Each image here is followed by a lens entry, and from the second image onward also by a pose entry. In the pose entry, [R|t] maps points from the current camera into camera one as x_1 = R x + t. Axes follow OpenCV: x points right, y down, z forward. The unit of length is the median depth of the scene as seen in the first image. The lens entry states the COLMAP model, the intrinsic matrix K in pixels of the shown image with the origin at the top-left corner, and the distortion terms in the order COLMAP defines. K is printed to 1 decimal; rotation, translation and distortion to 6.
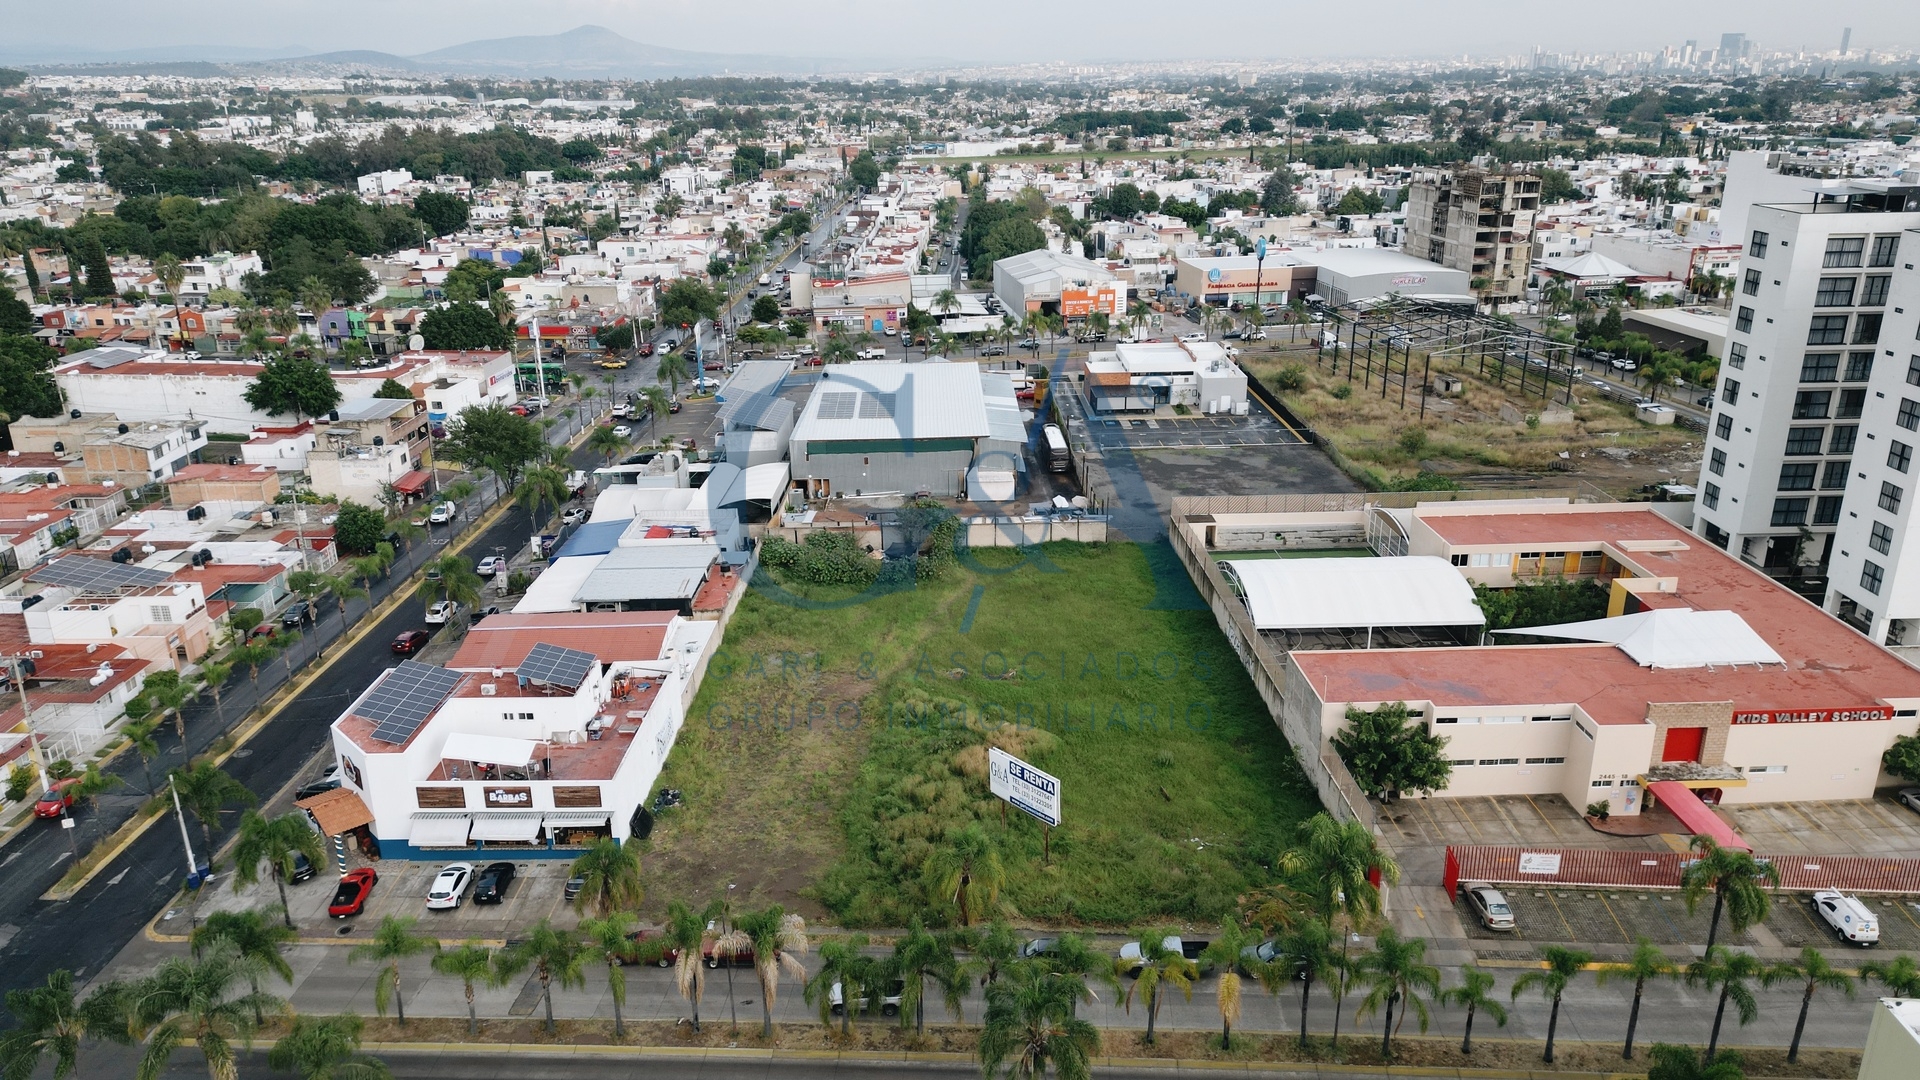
lens RADIAL K [[1399.4, 0, 960.0], [0, 1399.4, 540.0], [0, 0, 1]] dist [0.076342, -0.090133]
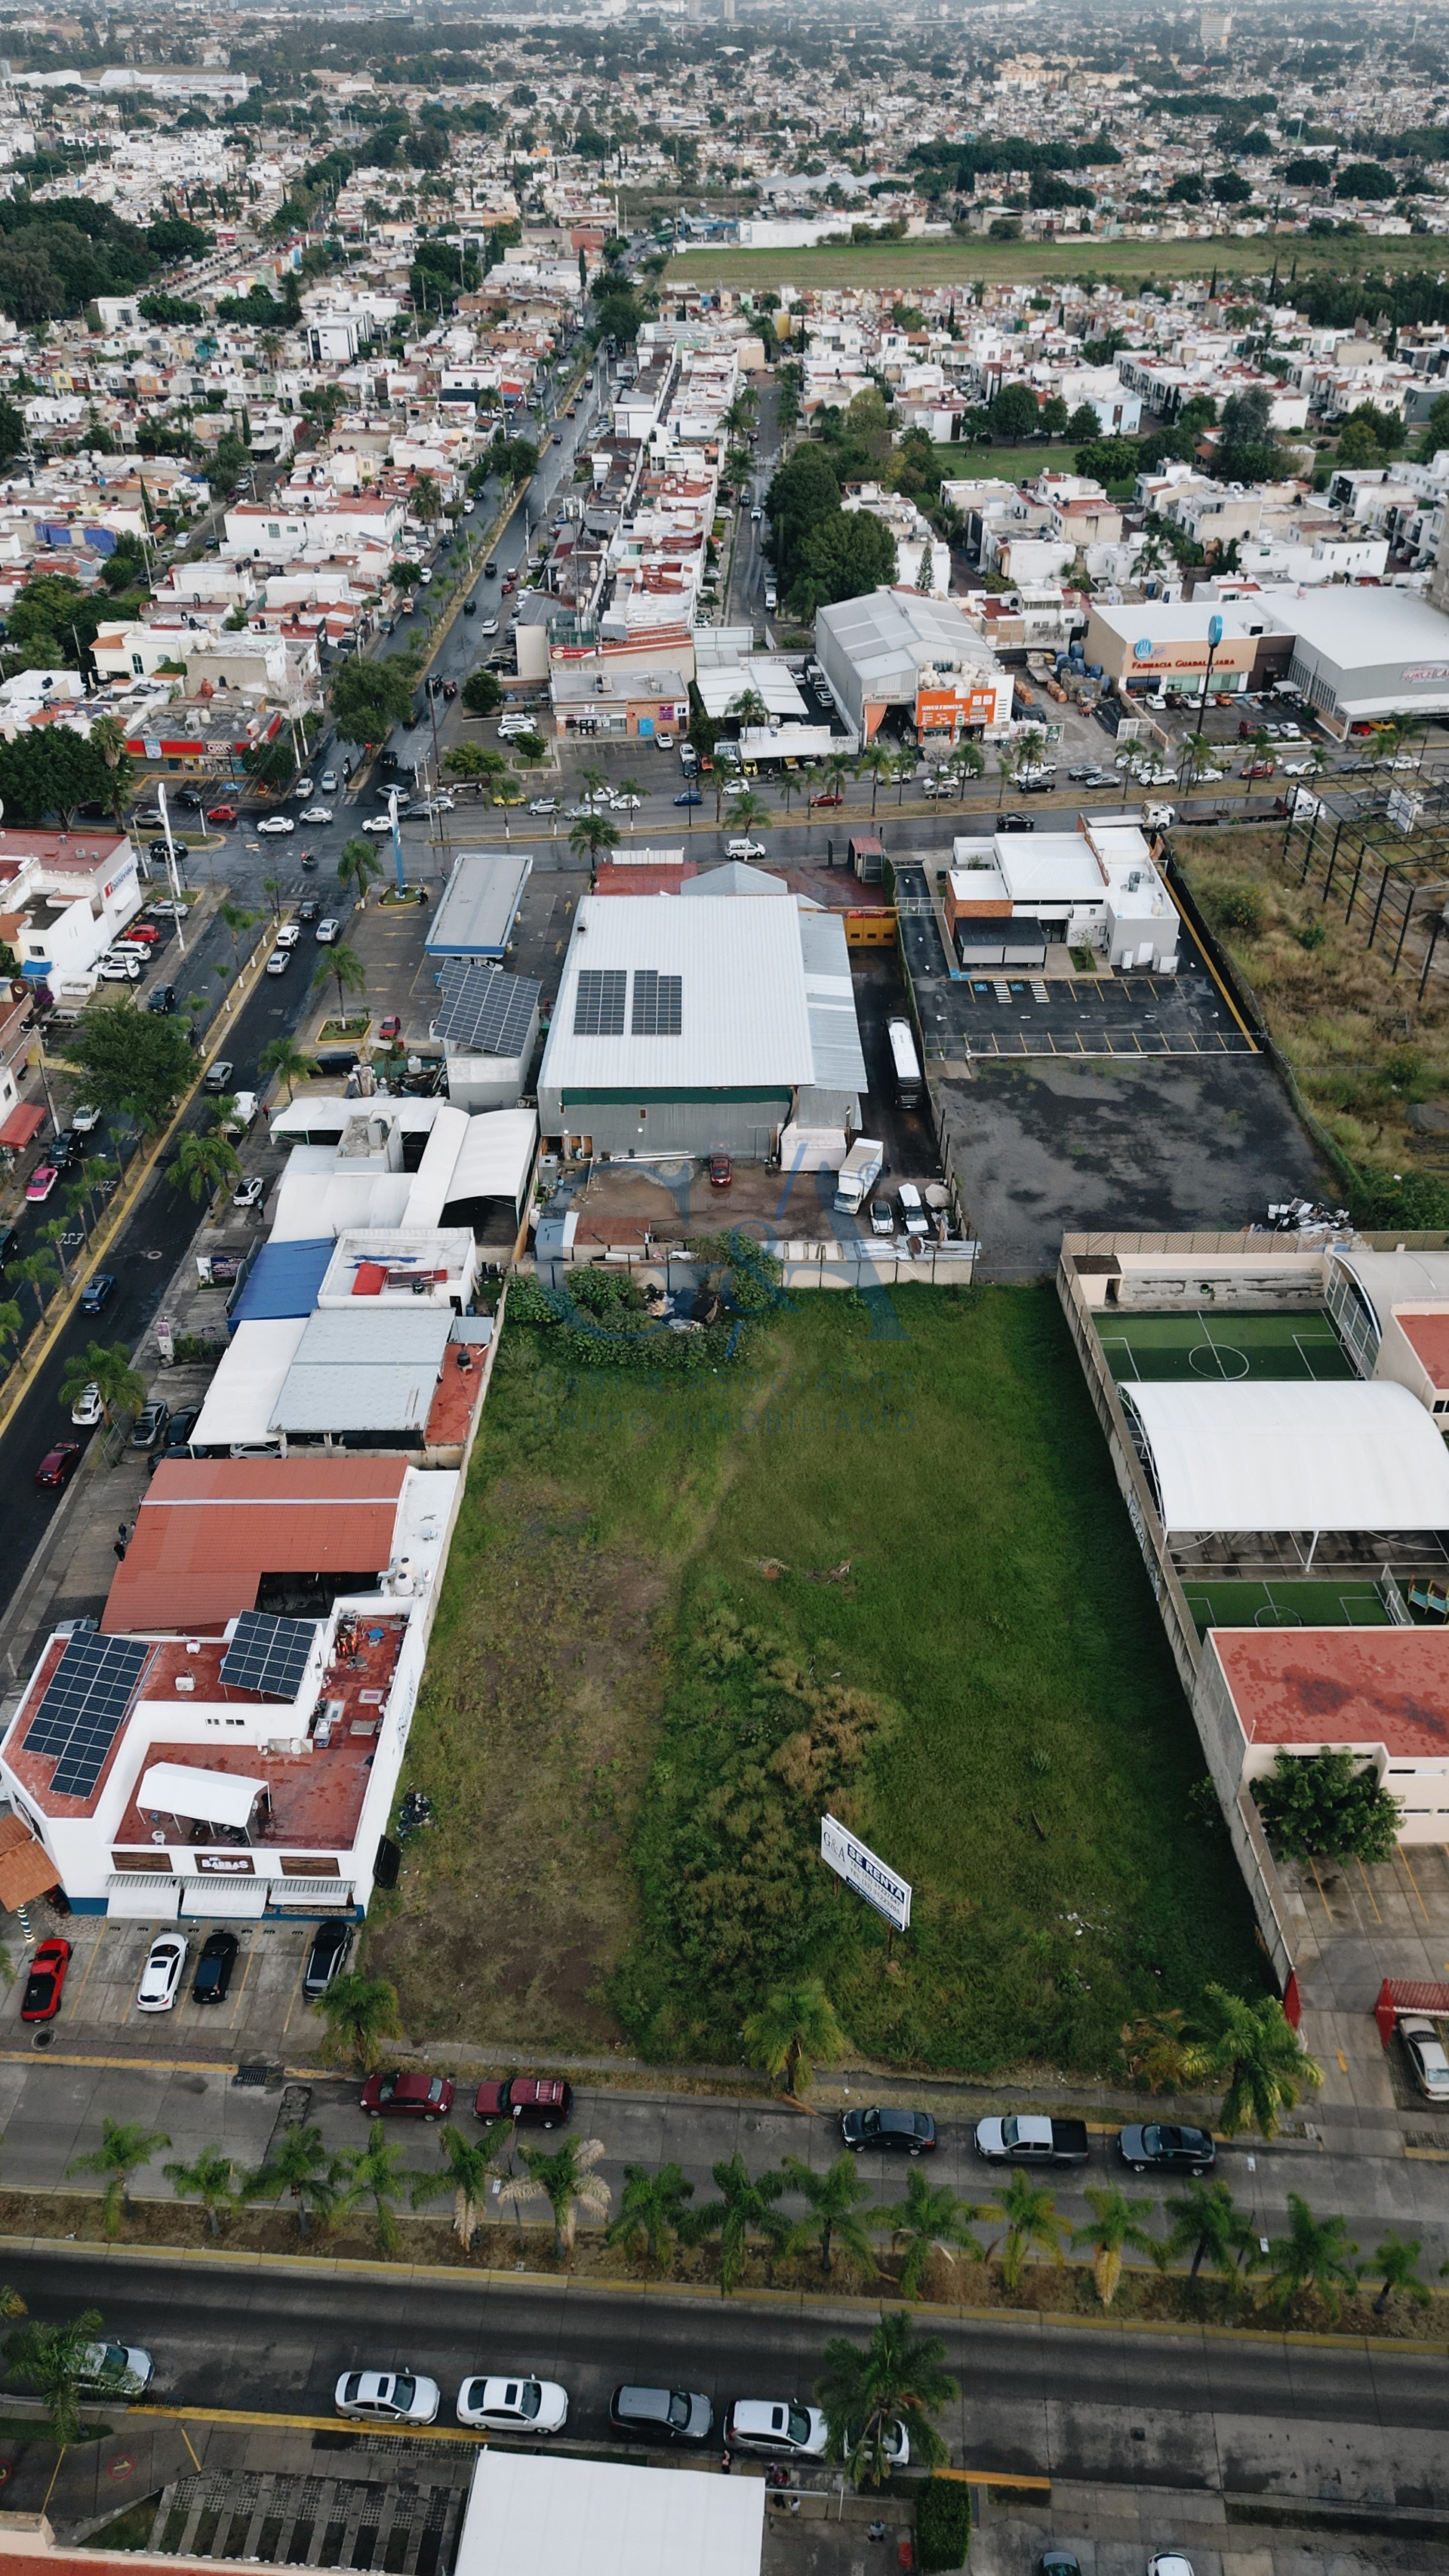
lens RADIAL K [[1934.2, 0, 711.2], [0, 1934.2, 1285.3], [0, 0, 1]] dist [0.079695, -0.097829]
pose [[0.999755, 0.020854, -0.007447, -0.024924], [-0.017952, 0.960194, 0.278757, -0.277933], [0.012964, -0.278555, 0.960333, 0.014186]]
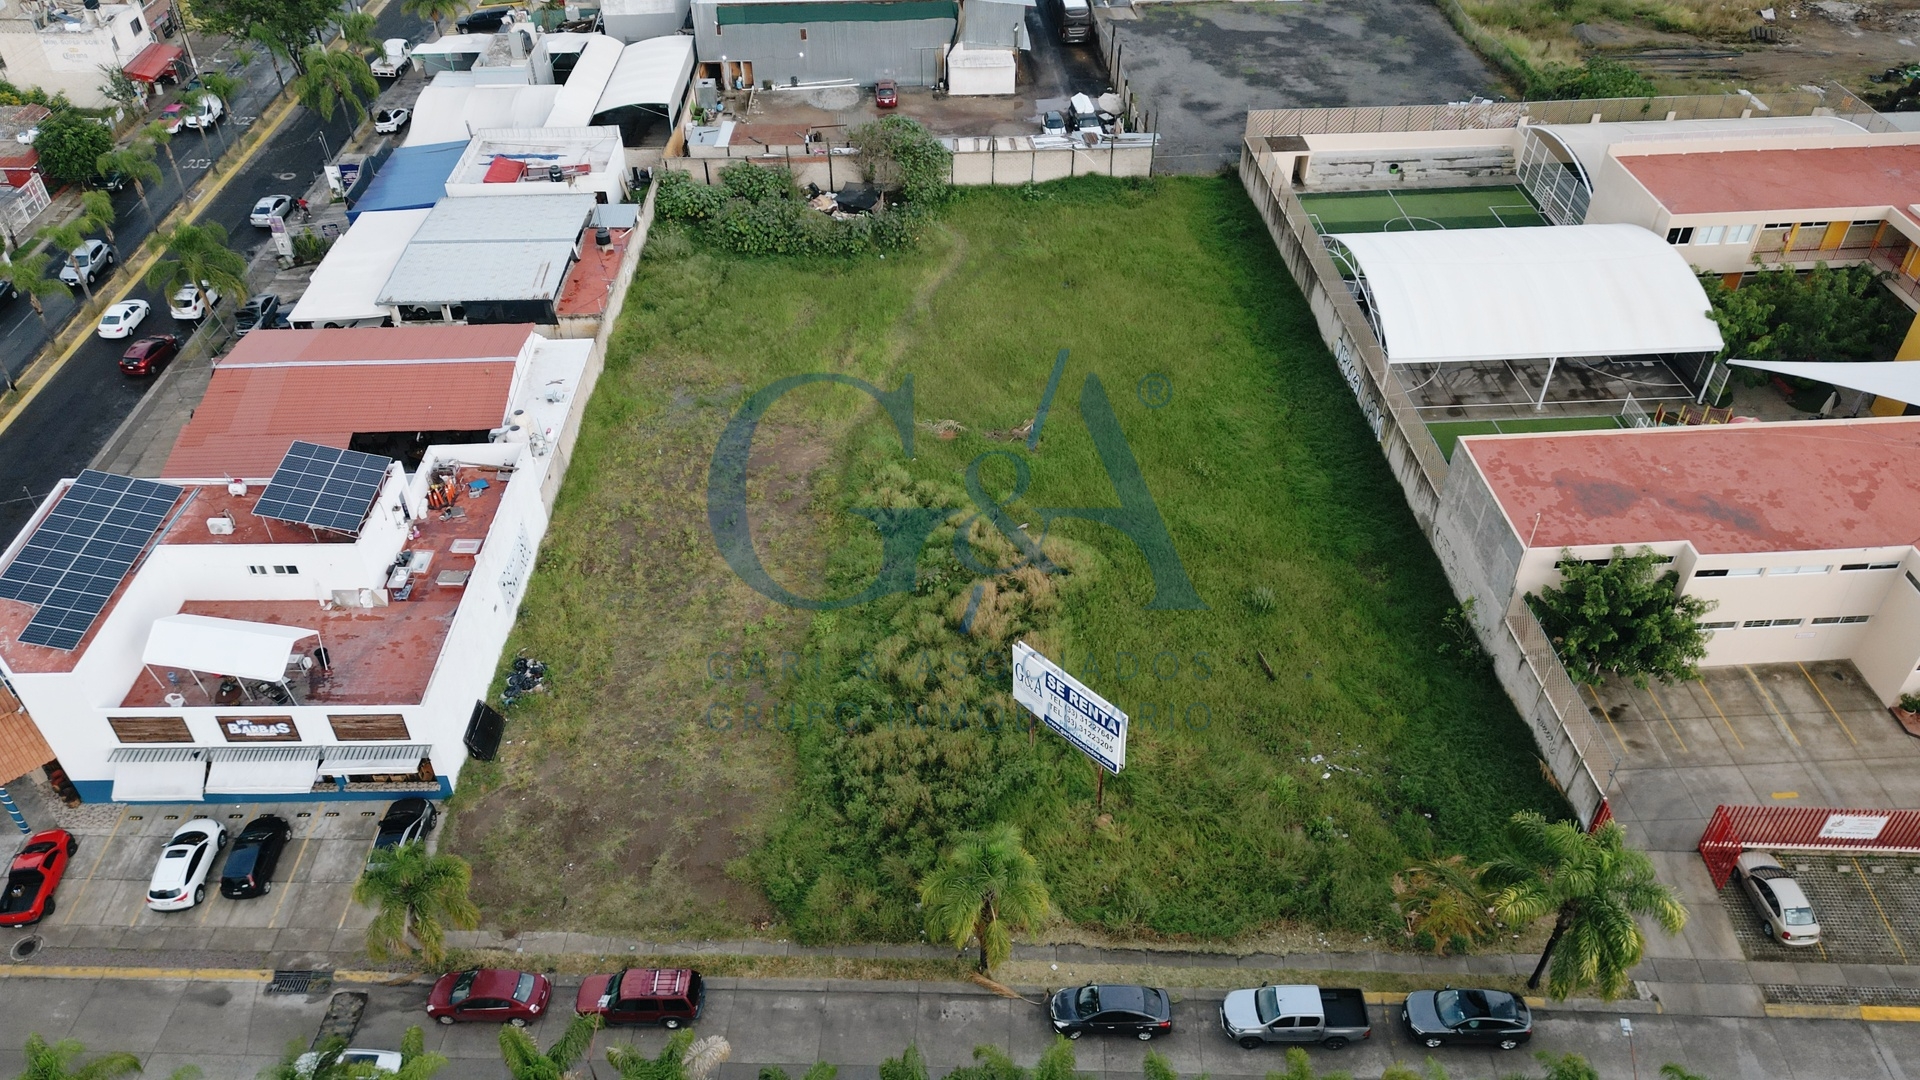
lens RADIAL K [[1445.6, 0, 961.8], [0, 1445.6, 560.3], [0, 0, 1]] dist [0.073470, -0.078689]
pose [[0.999524, -0.010552, 0.029004, -0.013392], [-0.000342, 0.935888, 0.352298, -0.074723], [-0.030862, -0.352140, 0.935438, 0.245486]]
